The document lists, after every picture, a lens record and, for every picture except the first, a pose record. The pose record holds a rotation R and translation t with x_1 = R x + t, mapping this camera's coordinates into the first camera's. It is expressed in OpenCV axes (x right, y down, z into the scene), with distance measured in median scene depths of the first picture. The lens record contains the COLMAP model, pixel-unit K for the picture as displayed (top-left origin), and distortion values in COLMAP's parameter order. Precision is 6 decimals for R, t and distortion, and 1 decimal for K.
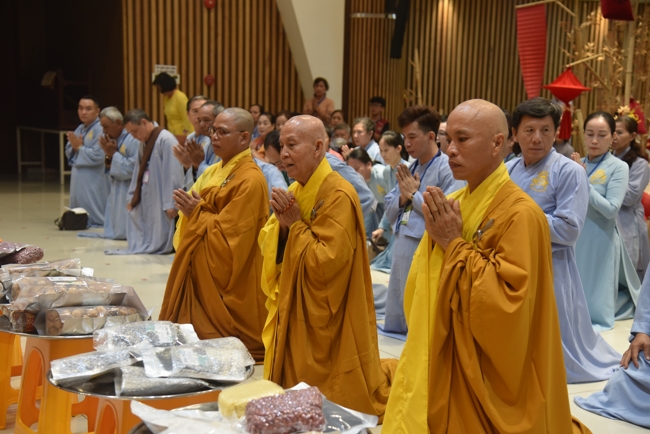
lens RADIAL K [[1064.1, 0, 325.0], [0, 1064.1, 216.6], [0, 0, 1]] dist [0.280485, 0.000000]
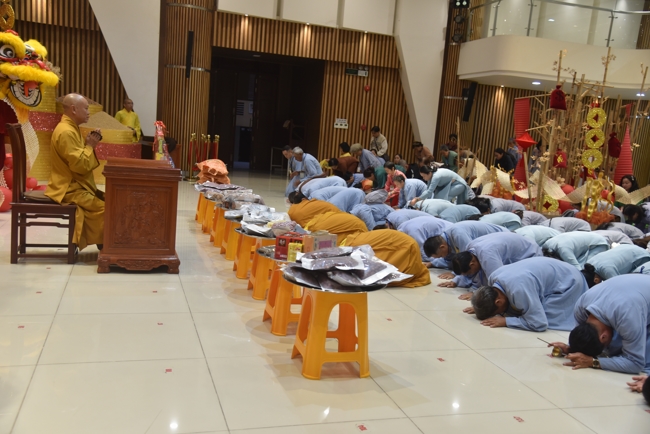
lens RADIAL K [[637.0, 0, 324.1], [0, 637.0, 218.9], [0, 0, 1]] dist [0.009079, 0.000000]
pose [[0.974016, 0.083870, -0.210376, 0.081195], [-0.080904, 0.996464, 0.022685, 0.017494], [0.211535, -0.005075, 0.977357, -0.144837]]
